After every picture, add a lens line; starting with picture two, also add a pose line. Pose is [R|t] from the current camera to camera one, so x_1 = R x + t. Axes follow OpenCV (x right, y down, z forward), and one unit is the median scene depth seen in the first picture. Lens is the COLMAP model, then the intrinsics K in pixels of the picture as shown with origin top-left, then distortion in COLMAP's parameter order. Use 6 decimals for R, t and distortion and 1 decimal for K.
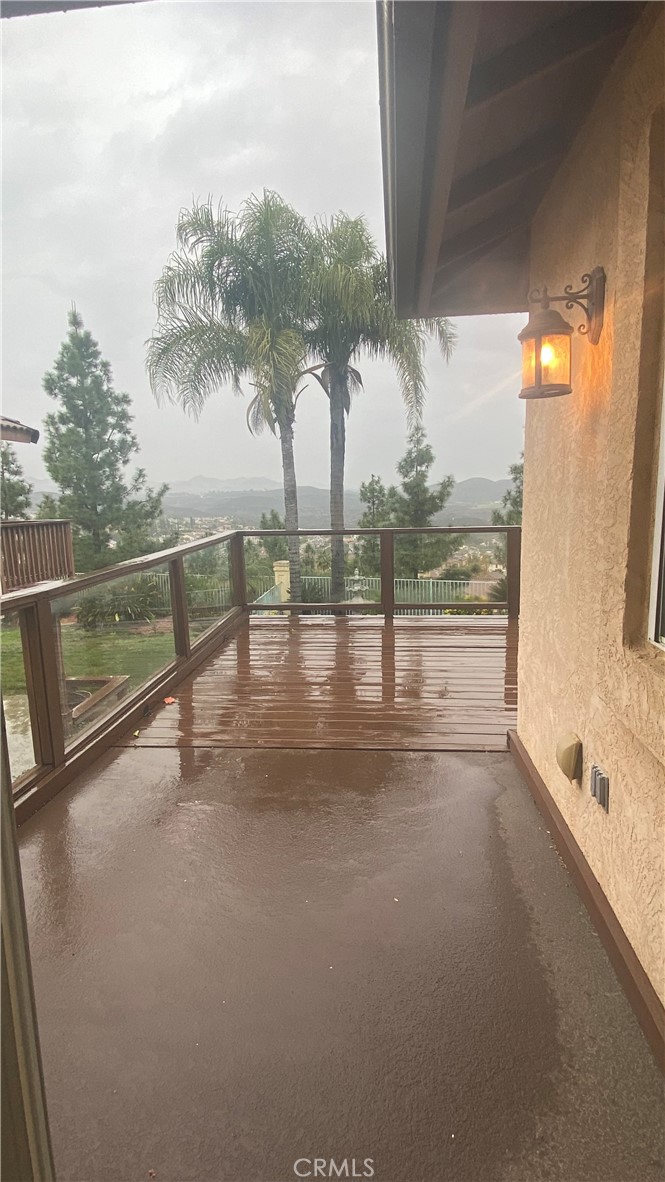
lens RADIAL K [[598.5, 0, 332.2], [0, 598.5, 583.6], [0, 0, 1]] dist [-0.001306, -0.000473]
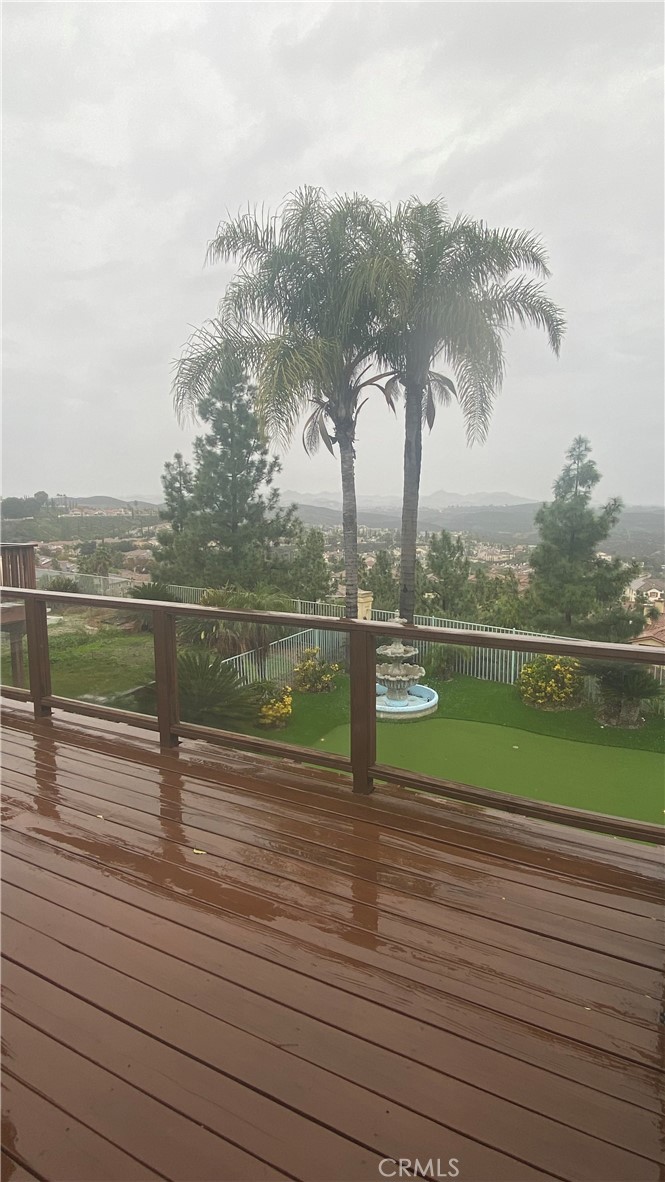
lens RADIAL K [[598.5, 0, 334.8], [0, 598.5, 595.0], [0, 0, 1]] dist [-0.001306, -0.000473]
pose [[0.924553, 0.070083, -0.374554, 0.168808], [-0.072096, 0.997360, 0.008654, -0.028918], [0.374172, 0.019003, 0.927165, 0.105837]]
